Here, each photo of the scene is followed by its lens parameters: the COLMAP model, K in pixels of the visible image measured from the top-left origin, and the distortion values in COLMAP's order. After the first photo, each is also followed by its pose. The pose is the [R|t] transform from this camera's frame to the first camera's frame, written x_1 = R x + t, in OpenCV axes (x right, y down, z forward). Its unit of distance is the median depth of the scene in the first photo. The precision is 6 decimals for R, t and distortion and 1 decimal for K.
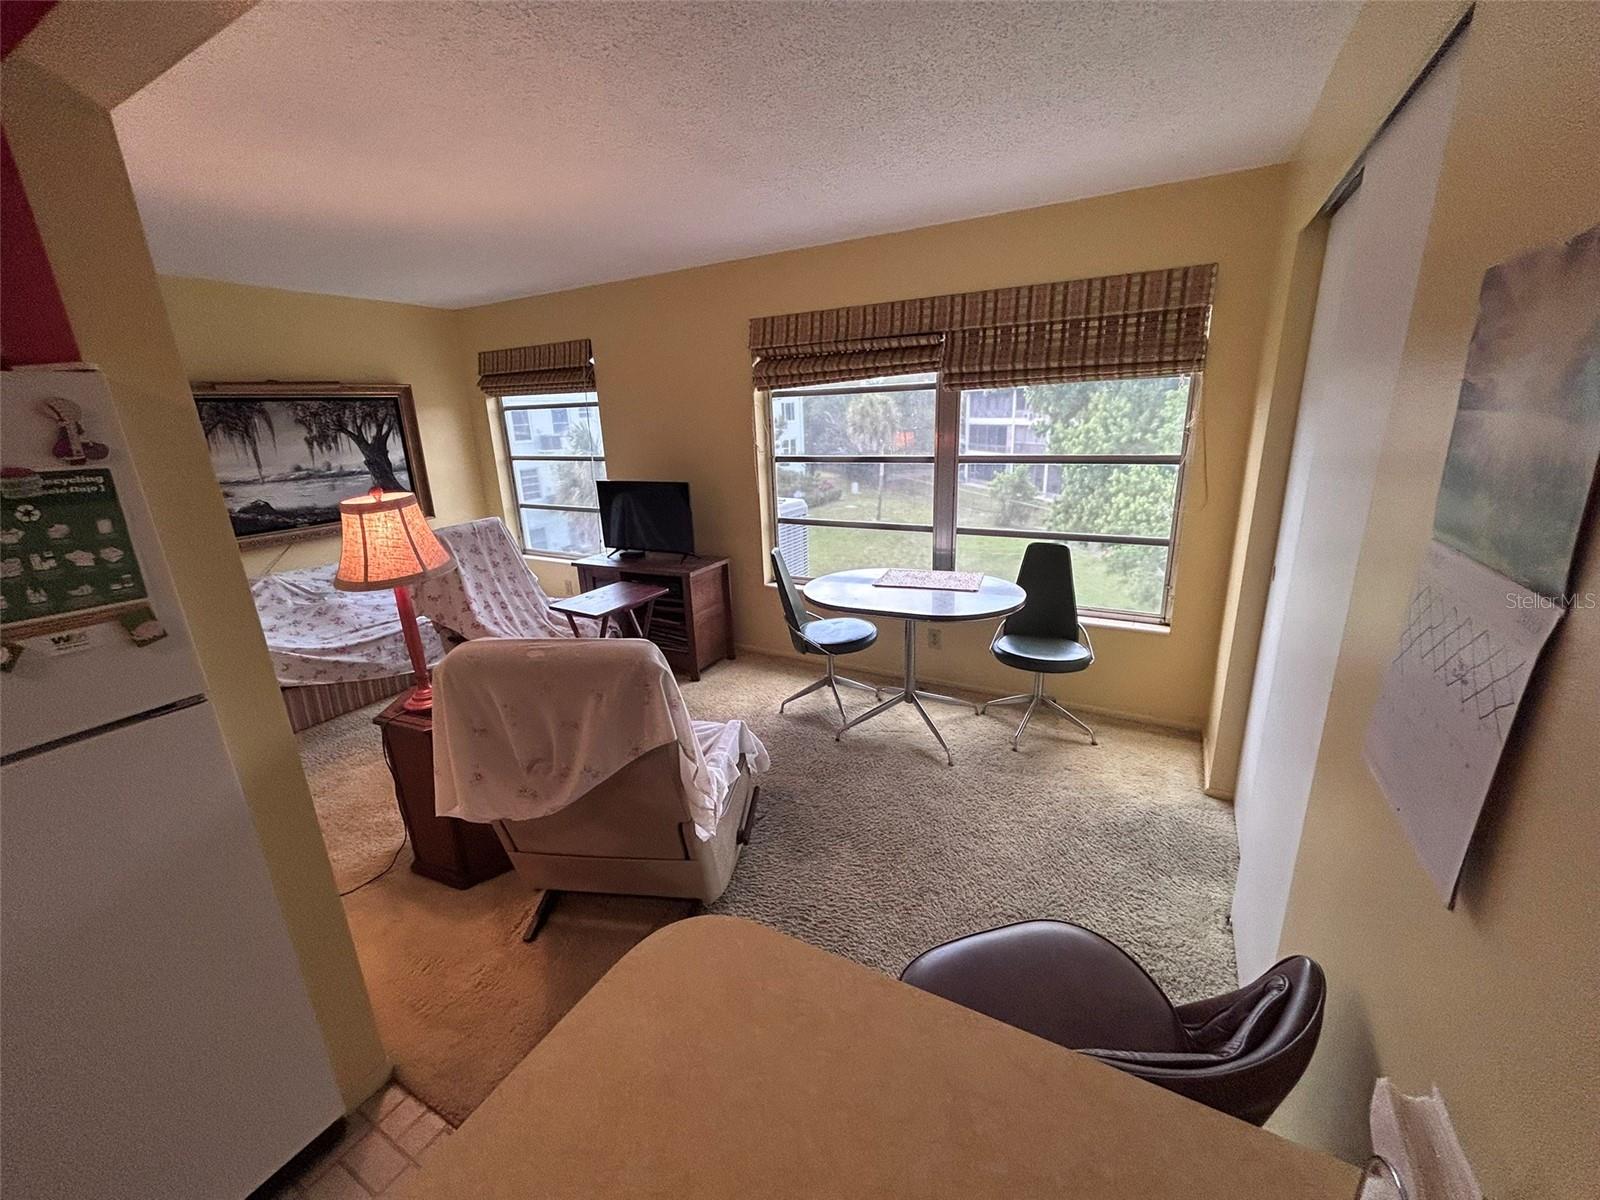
lens RADIAL K [[646.1, 0, 795.7], [0, 646.1, 597.4], [0, 0, 1]] dist [-0.002525, -0.000131]
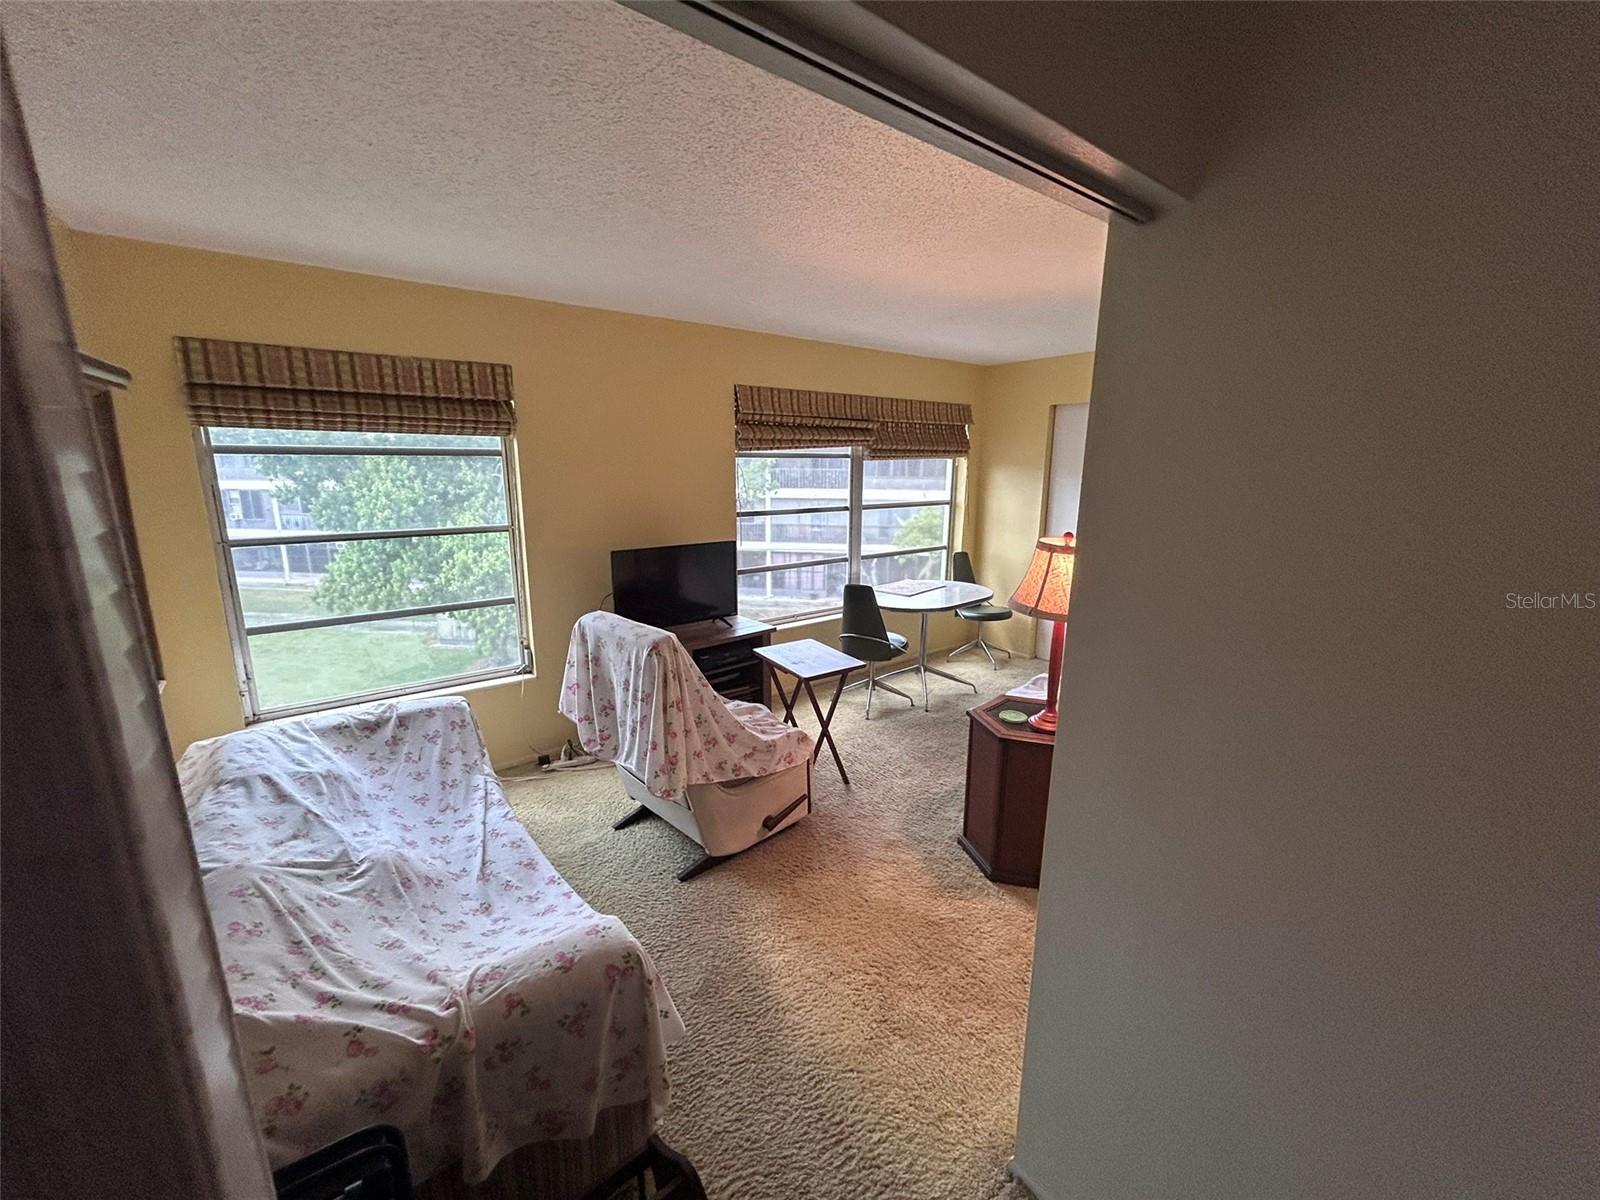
lens RADIAL K [[632.6, 0, 773.6], [0, 632.6, 611.4], [0, 0, 1]] dist [-0.000100, 0.000182]
pose [[0.397824, -0.166280, 0.902268, -1.036110], [0.249841, 0.965907, 0.067849, -0.123765], [-0.882788, 0.198432, 0.425805, 0.569211]]
